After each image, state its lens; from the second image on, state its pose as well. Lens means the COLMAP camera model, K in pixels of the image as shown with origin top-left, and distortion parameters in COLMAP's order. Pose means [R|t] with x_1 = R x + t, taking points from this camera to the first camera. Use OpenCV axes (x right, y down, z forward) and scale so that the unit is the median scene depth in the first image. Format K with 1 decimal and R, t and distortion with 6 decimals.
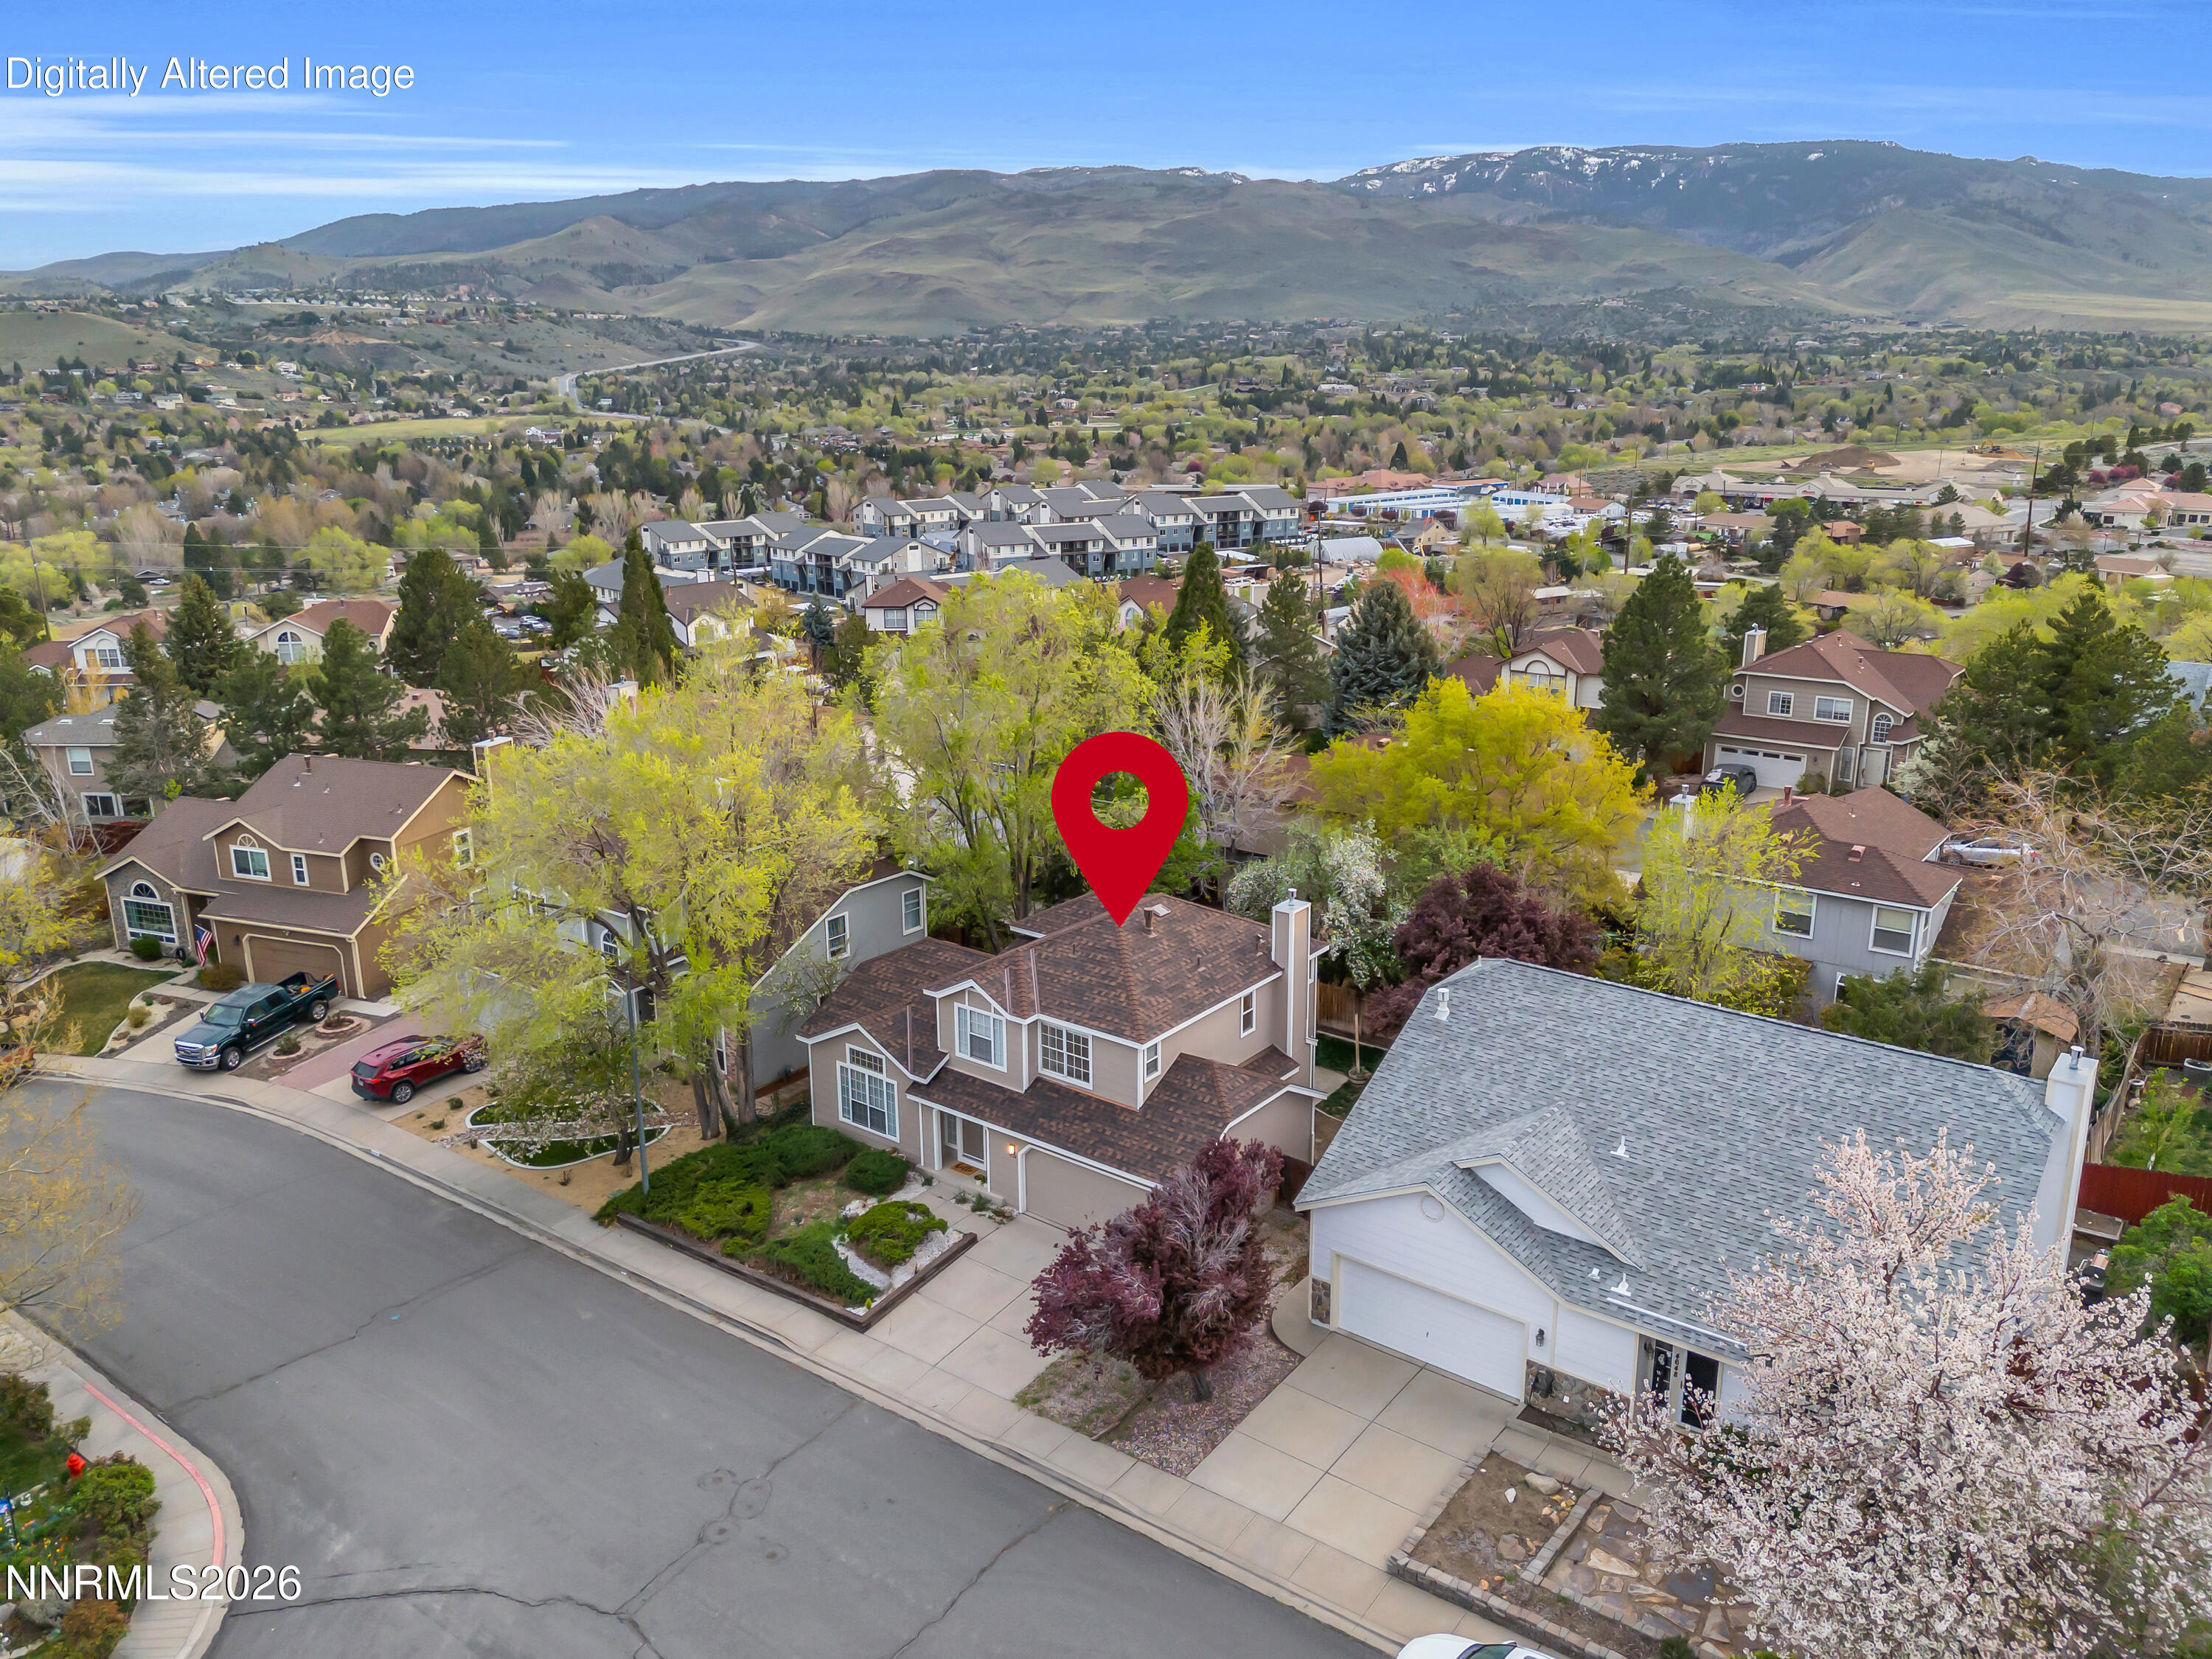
lens RADIAL K [[1605.6, 0, 1129.1], [0, 1605.6, 815.4], [0, 0, 1]] dist [0.070261, -0.053070]
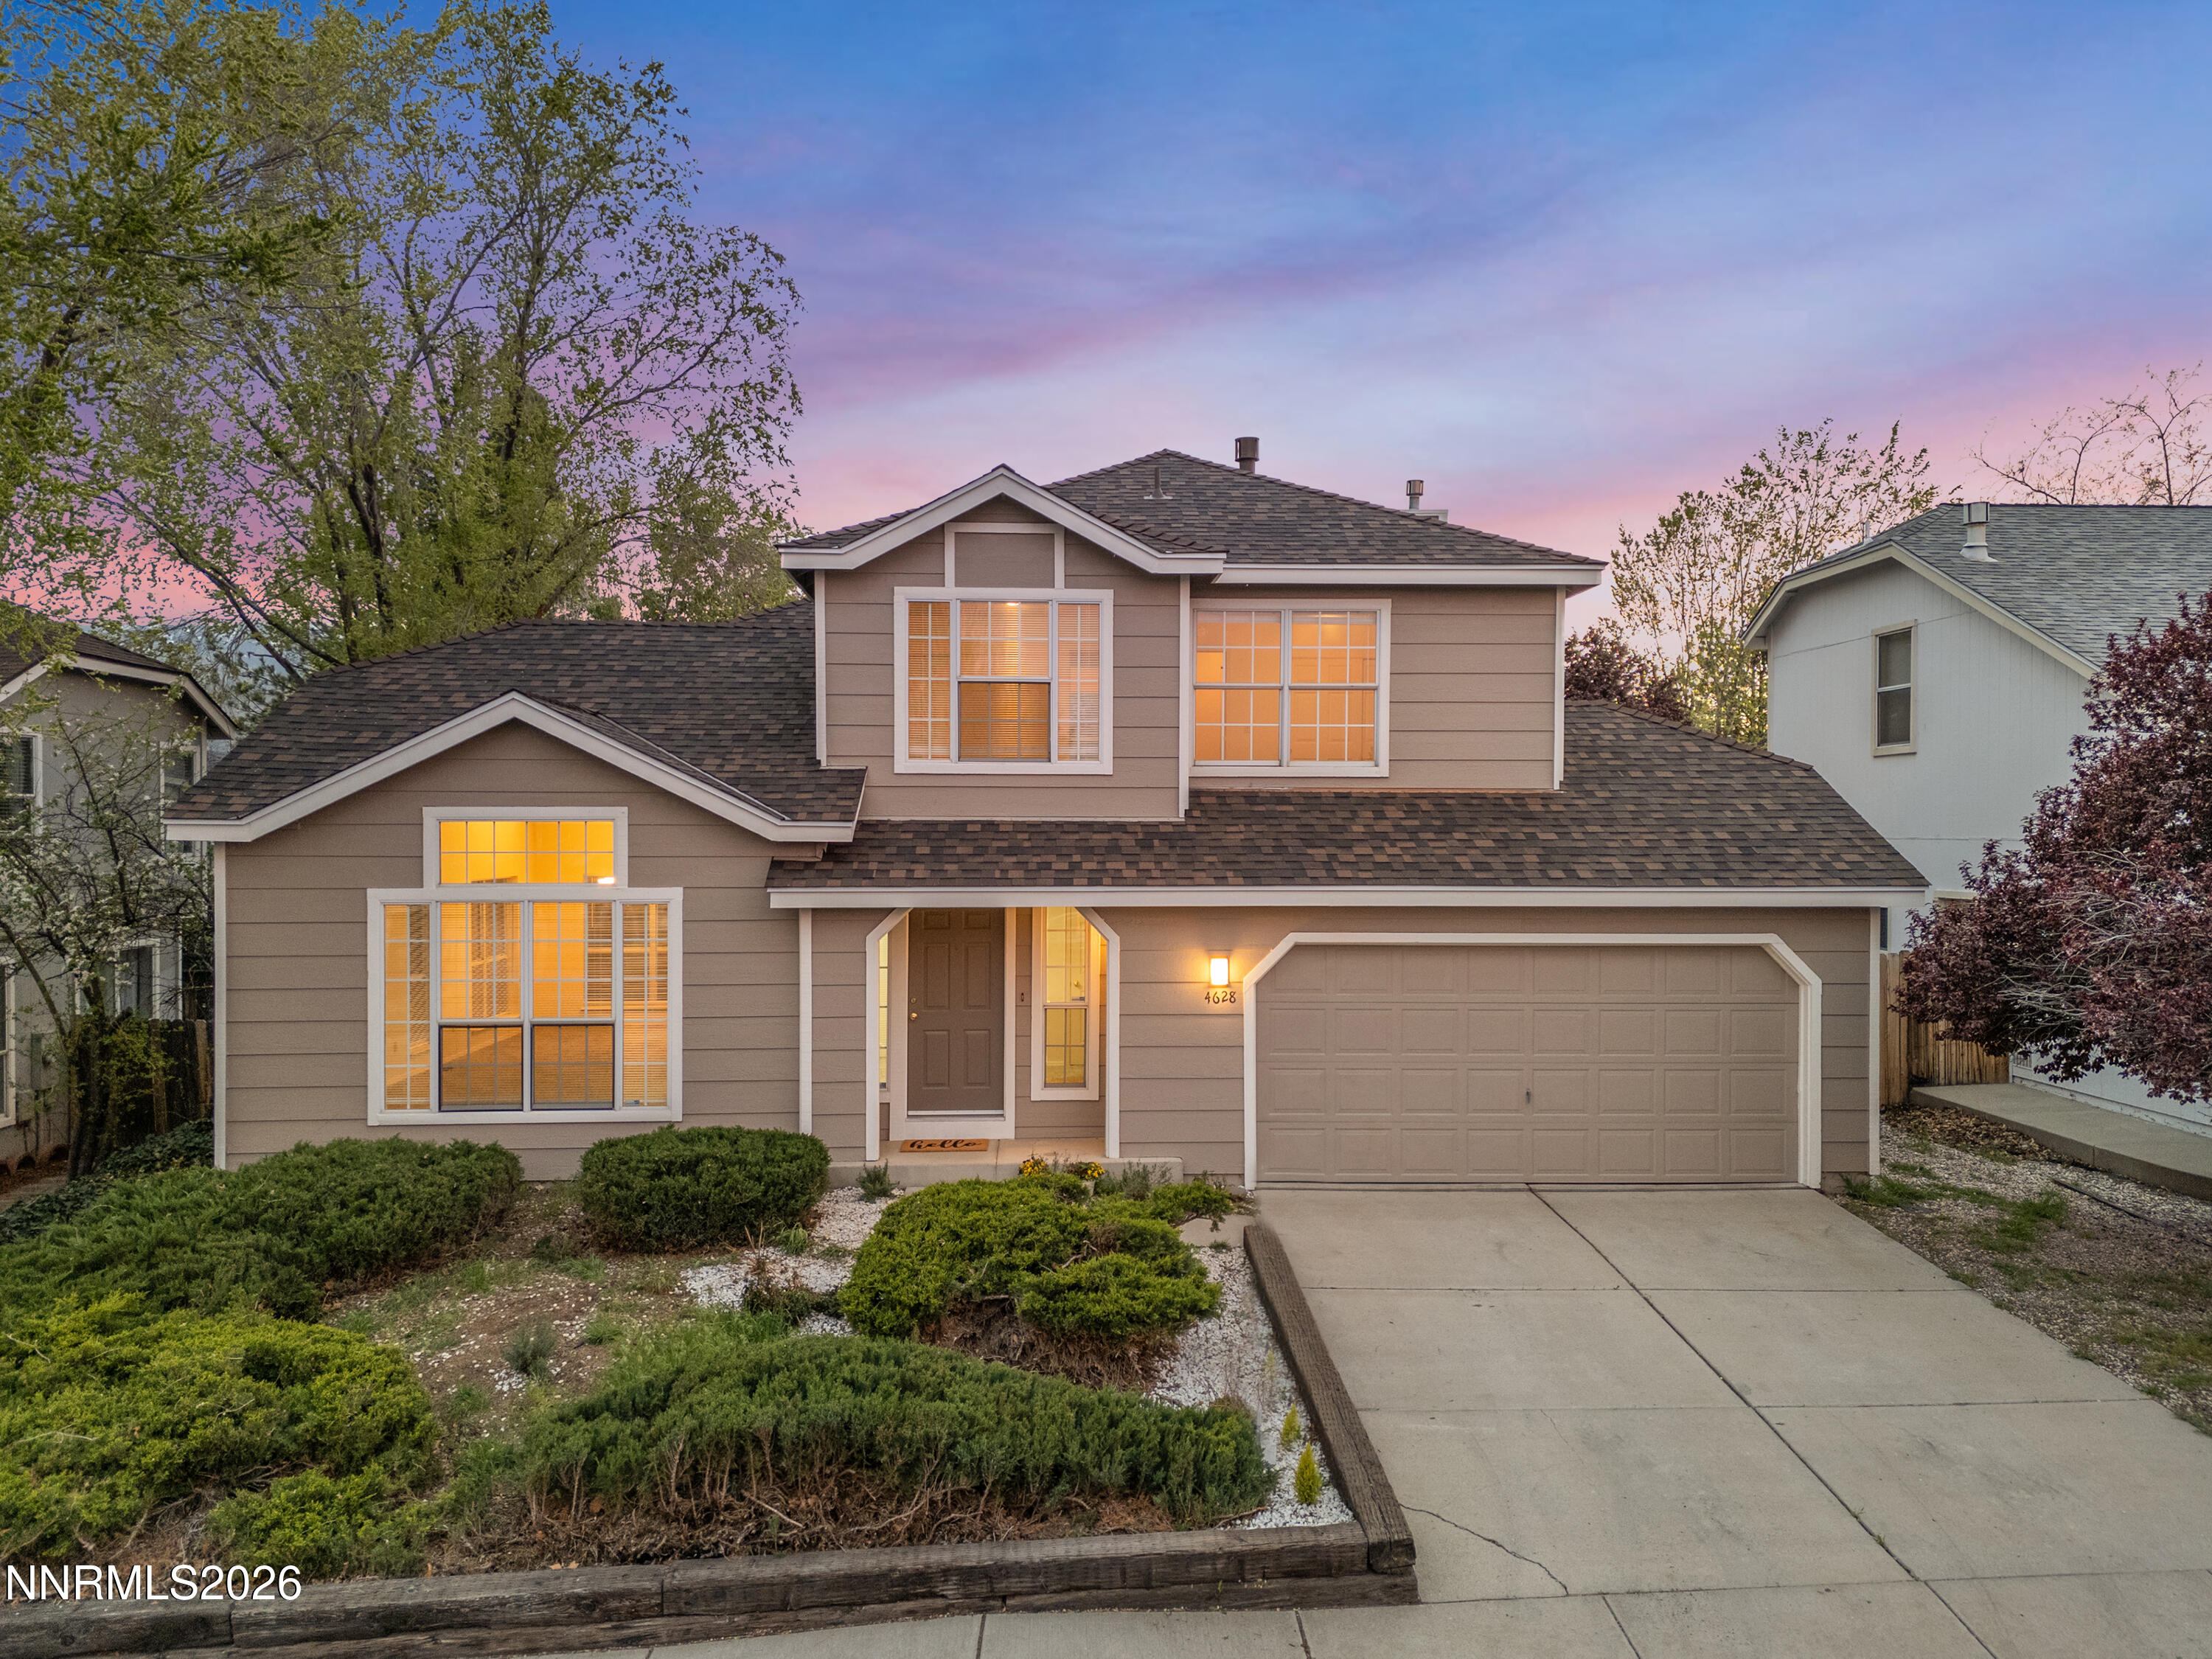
lens RADIAL K [[1605.6, 0, 1097.4], [0, 1605.6, 830.2], [0, 0, 1]] dist [0.070261, -0.053070]
pose [[0.762105, 0.010044, 0.647376, -0.273917], [0.162079, 0.965084, -0.205775, 0.225774], [-0.626839, 0.261748, 0.733867, 0.730485]]
